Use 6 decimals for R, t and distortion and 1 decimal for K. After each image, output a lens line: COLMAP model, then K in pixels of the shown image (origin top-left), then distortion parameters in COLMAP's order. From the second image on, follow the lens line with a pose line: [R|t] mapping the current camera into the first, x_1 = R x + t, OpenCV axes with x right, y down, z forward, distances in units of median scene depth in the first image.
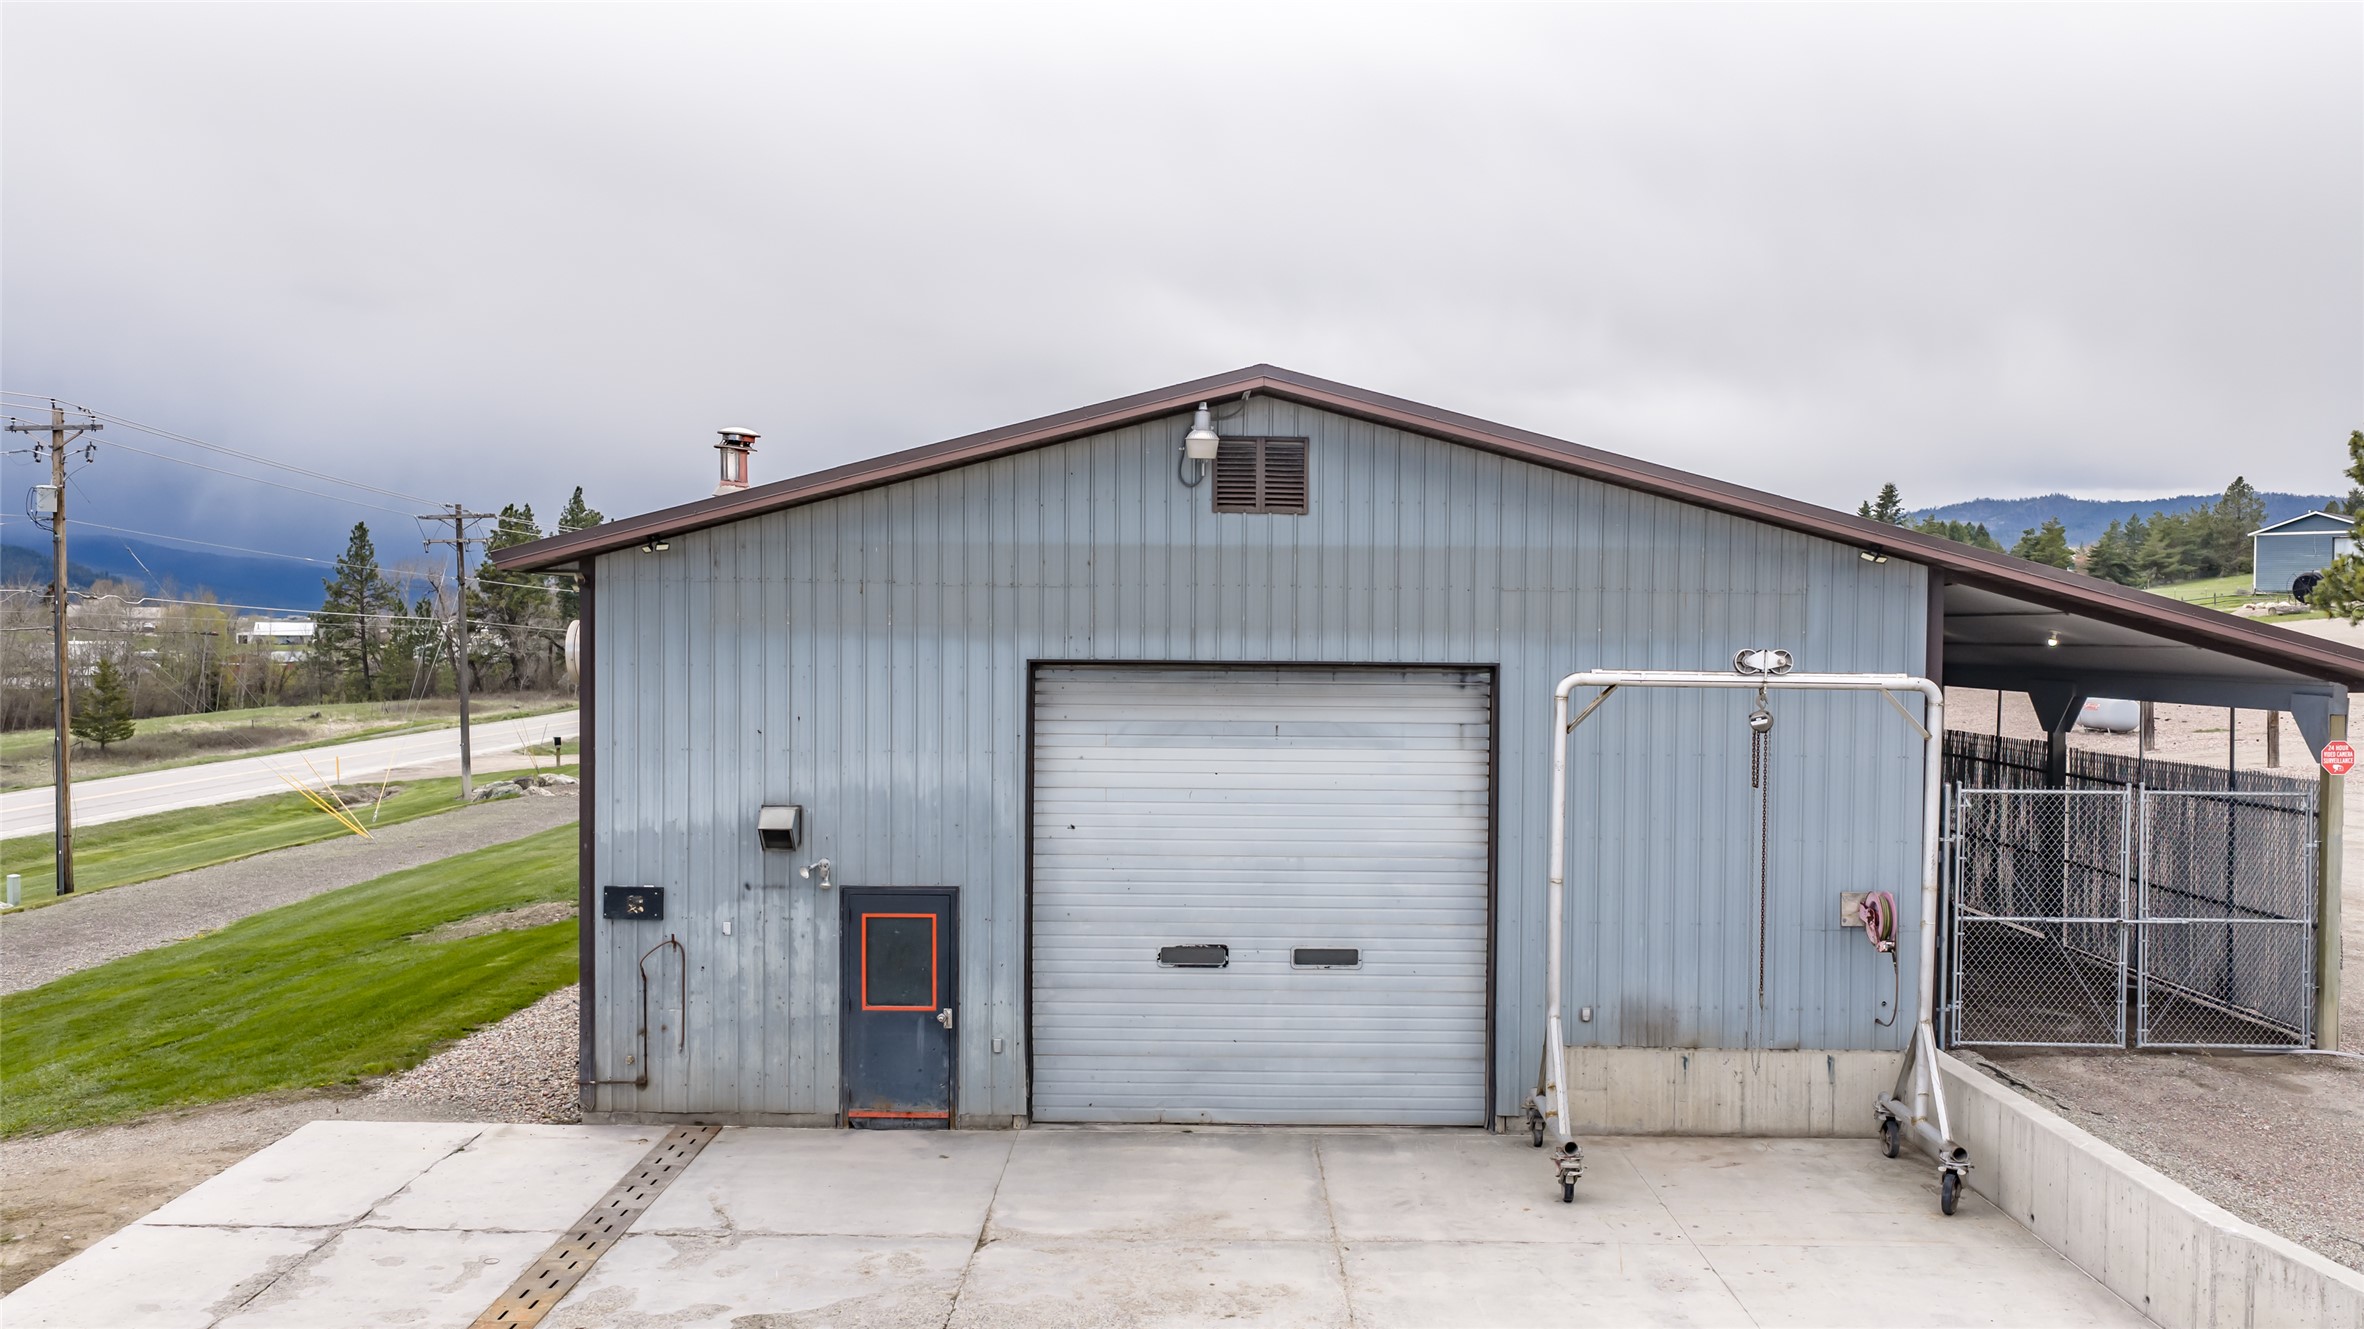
lens RADIAL K [[1952.9, 0, 1182.0], [0, 1952.9, 664.5], [0, 0, 1]] dist [0.034860, -0.065759]
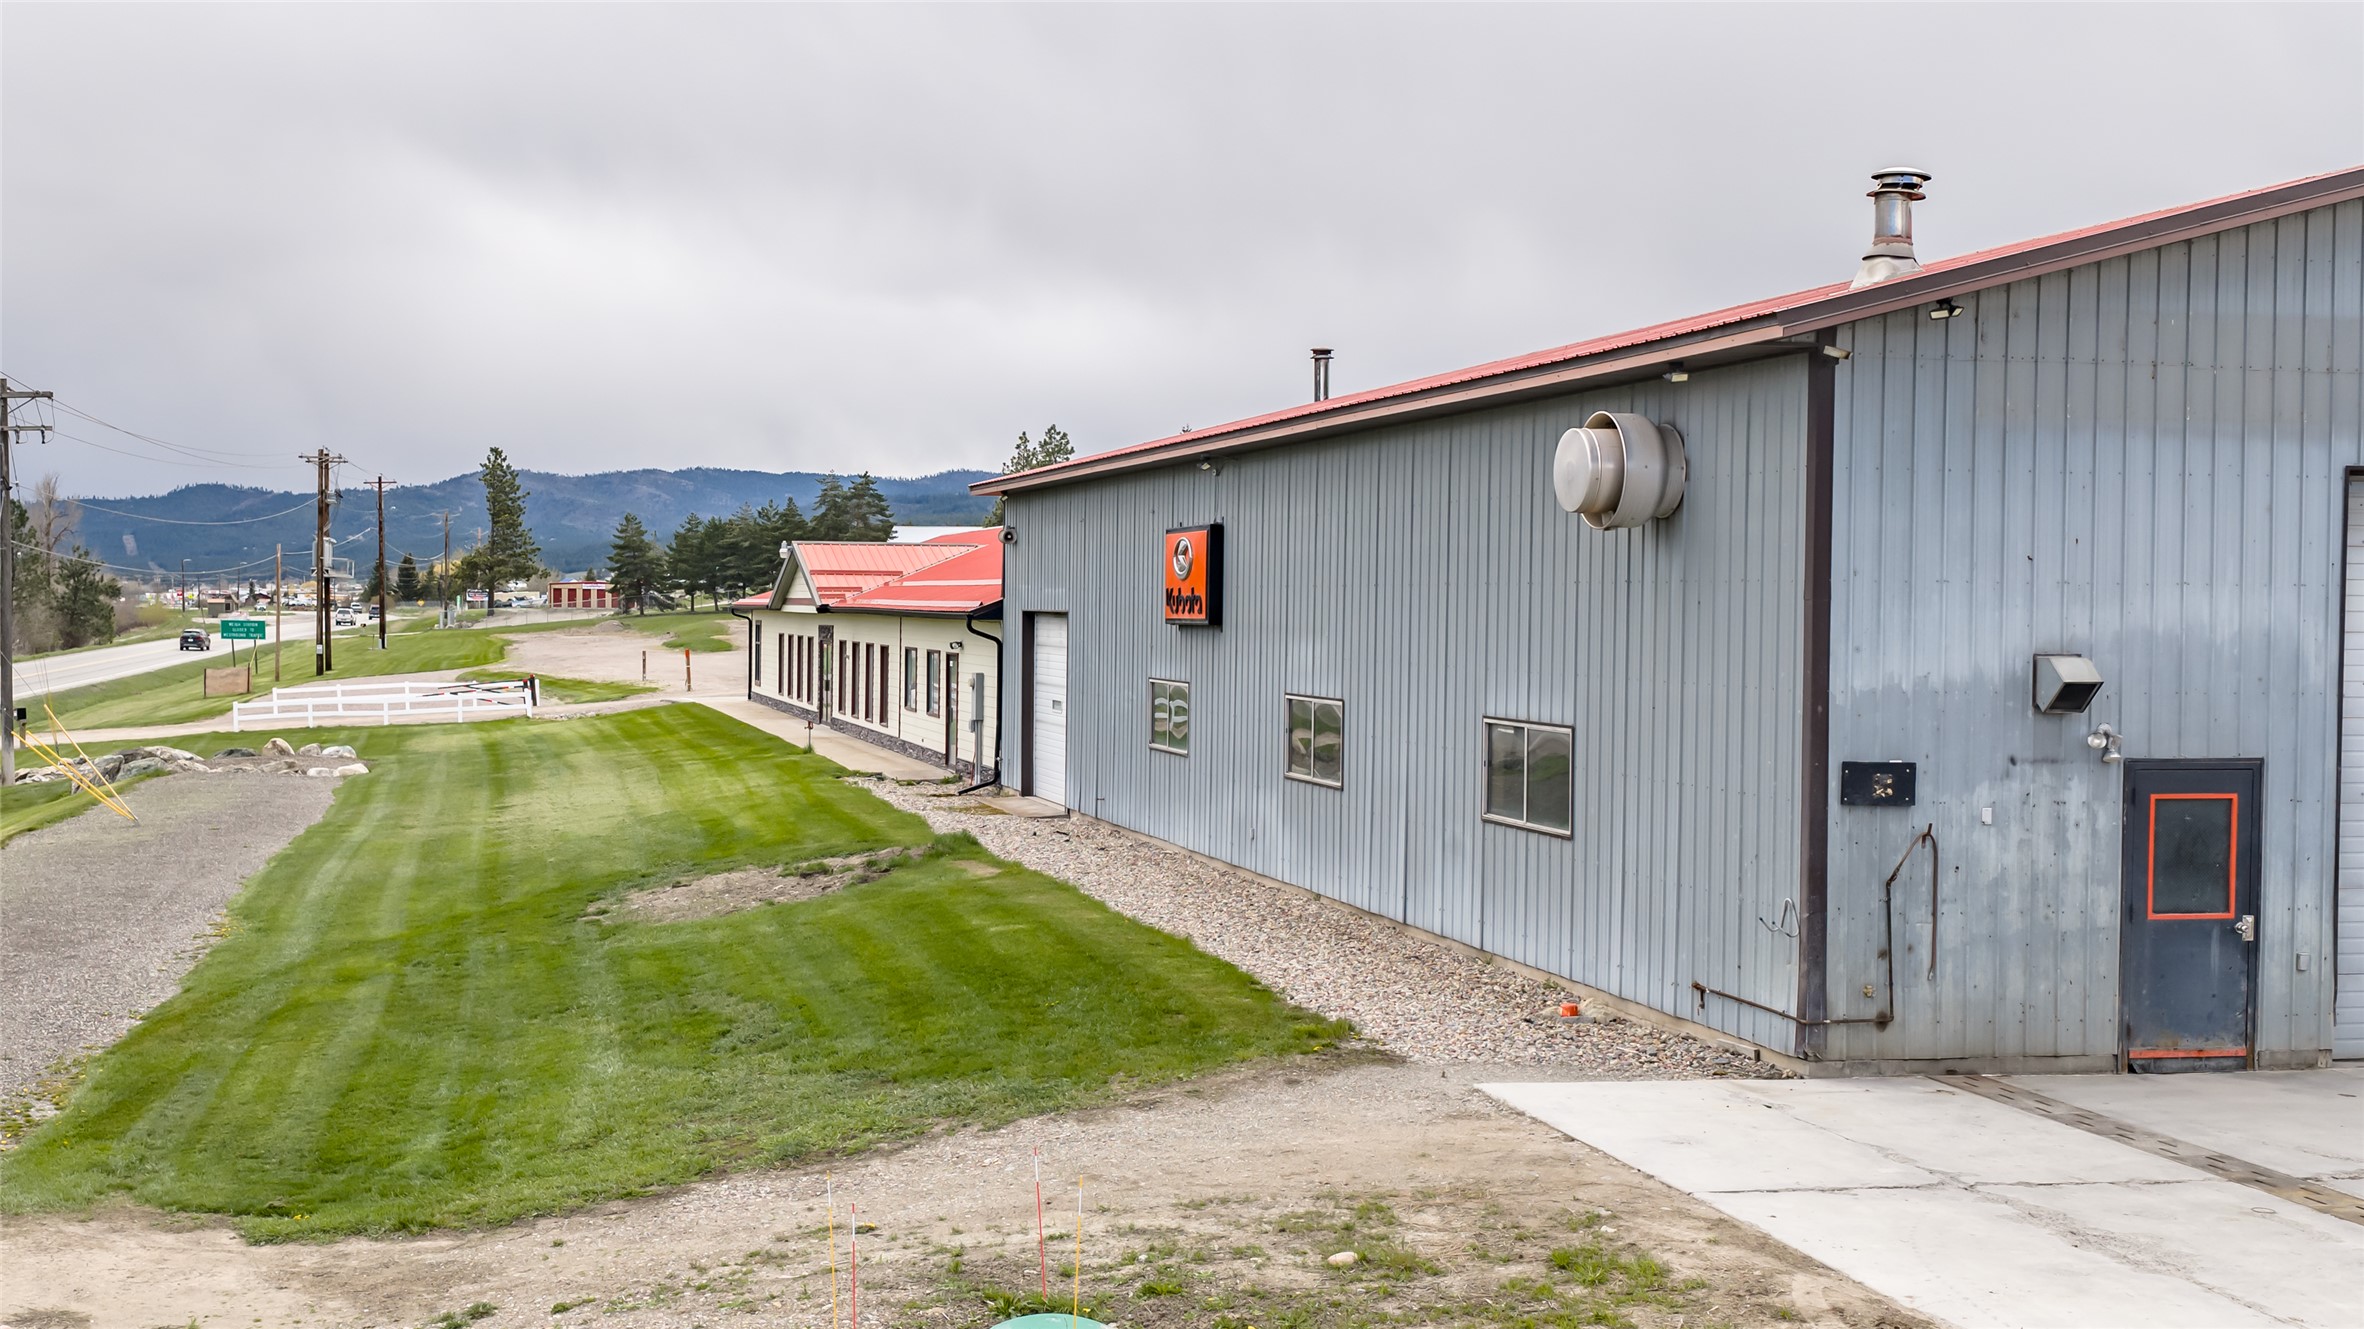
lens RADIAL K [[2521.2, 0, 848.2], [0, 2521.2, 653.2], [0, 0, 1]] dist [0.021066, -0.048383]
pose [[0.986761, -0.003627, 0.162138, -0.830437], [0.003018, 0.999987, 0.004007, 0.066120], [-0.162150, -0.003465, 0.986760, 0.100494]]
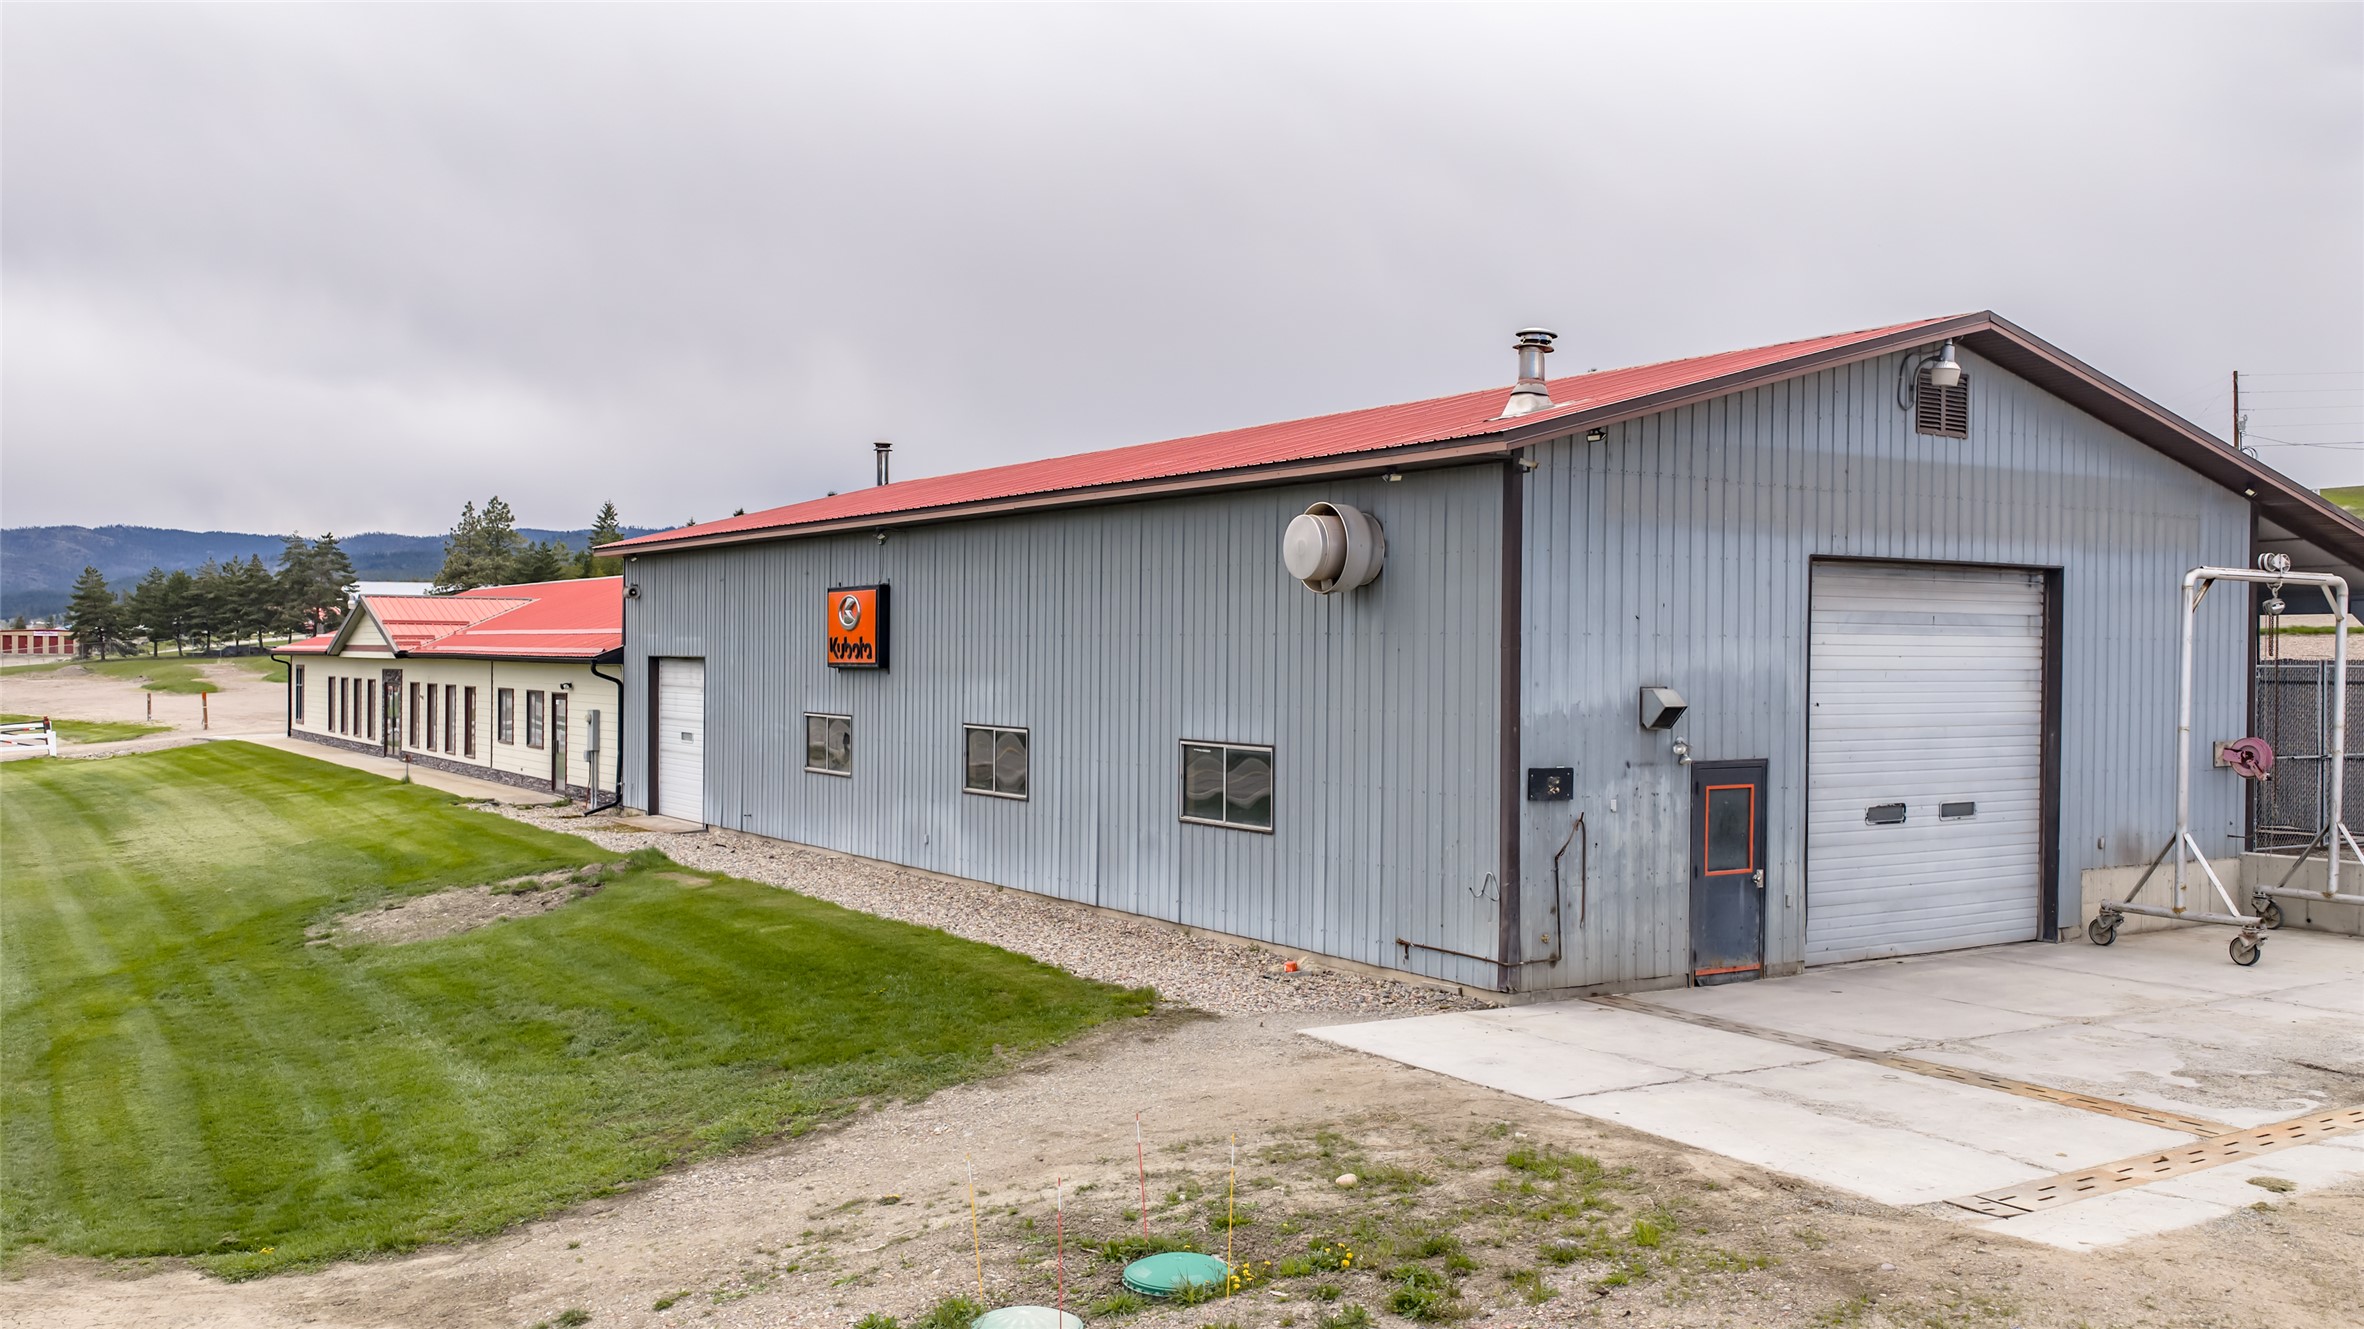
lens RADIAL K [[2034.0, 0, 1182.0], [0, 2034.0, 664.5], [0, 0, 1]] dist [0.029724, -0.063358]
pose [[0.834397, -0.005892, 0.551133, -1.024434], [0.010355, 0.999934, -0.004987, 0.062667], [-0.551067, 0.009868, 0.834403, 0.218974]]
